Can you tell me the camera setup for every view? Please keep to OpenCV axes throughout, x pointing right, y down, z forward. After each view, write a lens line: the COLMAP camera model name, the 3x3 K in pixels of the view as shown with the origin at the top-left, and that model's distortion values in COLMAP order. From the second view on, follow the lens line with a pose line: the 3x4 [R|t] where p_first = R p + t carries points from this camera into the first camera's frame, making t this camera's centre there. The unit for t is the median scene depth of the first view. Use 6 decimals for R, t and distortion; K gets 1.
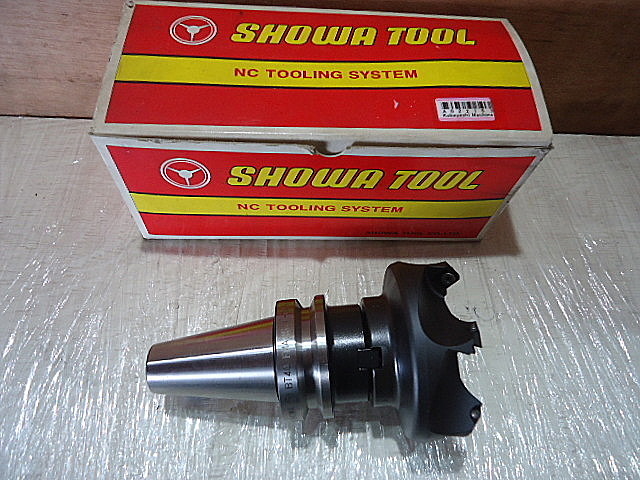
lens RADIAL K [[489.1, 0, 315.7], [0, 489.1, 240.4], [0, 0, 1]] dist [-0.000049, 0.059795]
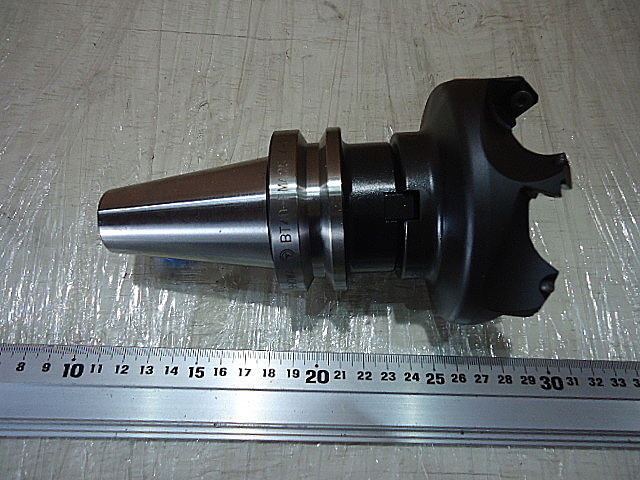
lens RADIAL K [[489.1, 0, 315.7], [0, 489.1, 240.4], [0, 0, 1]] dist [-0.000049, 0.059795]
pose [[0.999032, 0.032419, -0.029738, 0.008191], [-0.026919, 0.985142, 0.169621, 0.154451], [0.034795, -0.168656, 0.985061, 0.262078]]
